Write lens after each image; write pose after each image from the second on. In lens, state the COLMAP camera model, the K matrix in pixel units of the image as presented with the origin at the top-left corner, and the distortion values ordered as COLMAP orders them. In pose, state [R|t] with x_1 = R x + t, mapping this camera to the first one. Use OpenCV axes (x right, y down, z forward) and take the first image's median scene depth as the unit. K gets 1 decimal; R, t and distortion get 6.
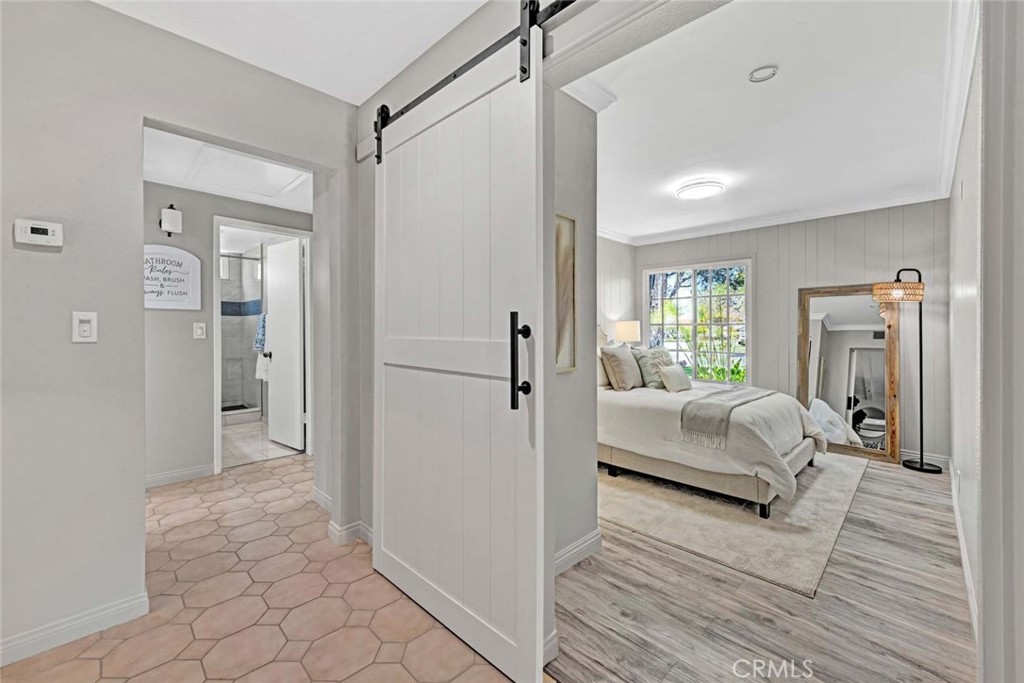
lens RADIAL K [[426.3, 0, 531.8], [0, 426.3, 325.2], [0, 0, 1]] dist [0.022560, 0.000242]
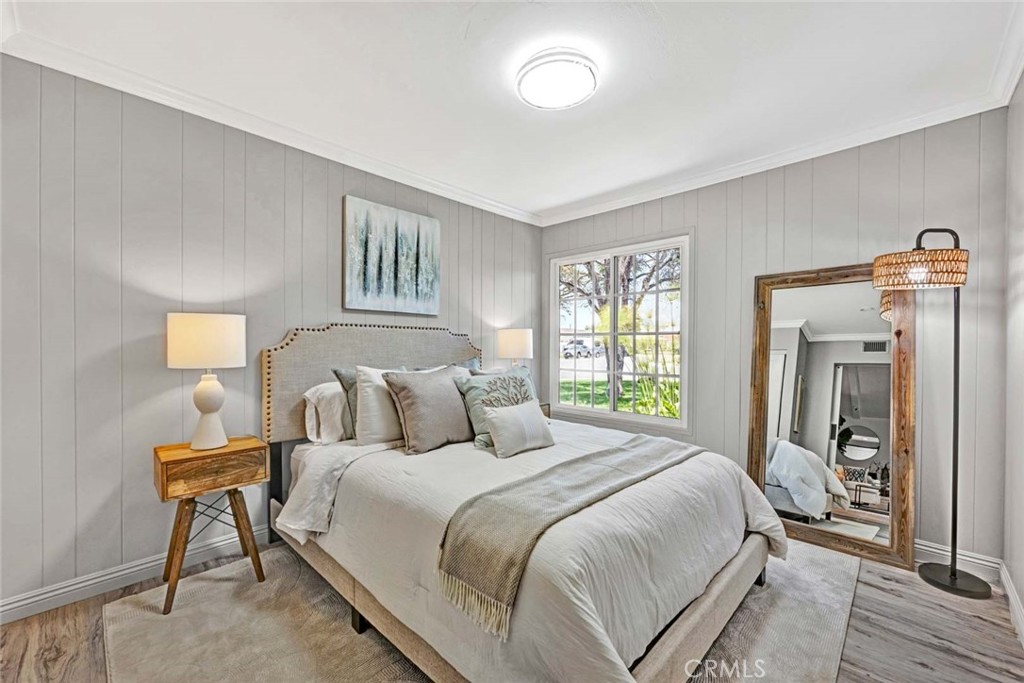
lens RADIAL K [[419.7, 0, 518.2], [0, 419.7, 347.0], [0, 0, 1]] dist [0.002629, 0.000137]
pose [[0.999901, -0.004984, -0.013162, 0.322719], [0.005259, 0.999767, 0.020938, 0.007622], [0.013055, -0.021006, 0.999694, 0.429993]]
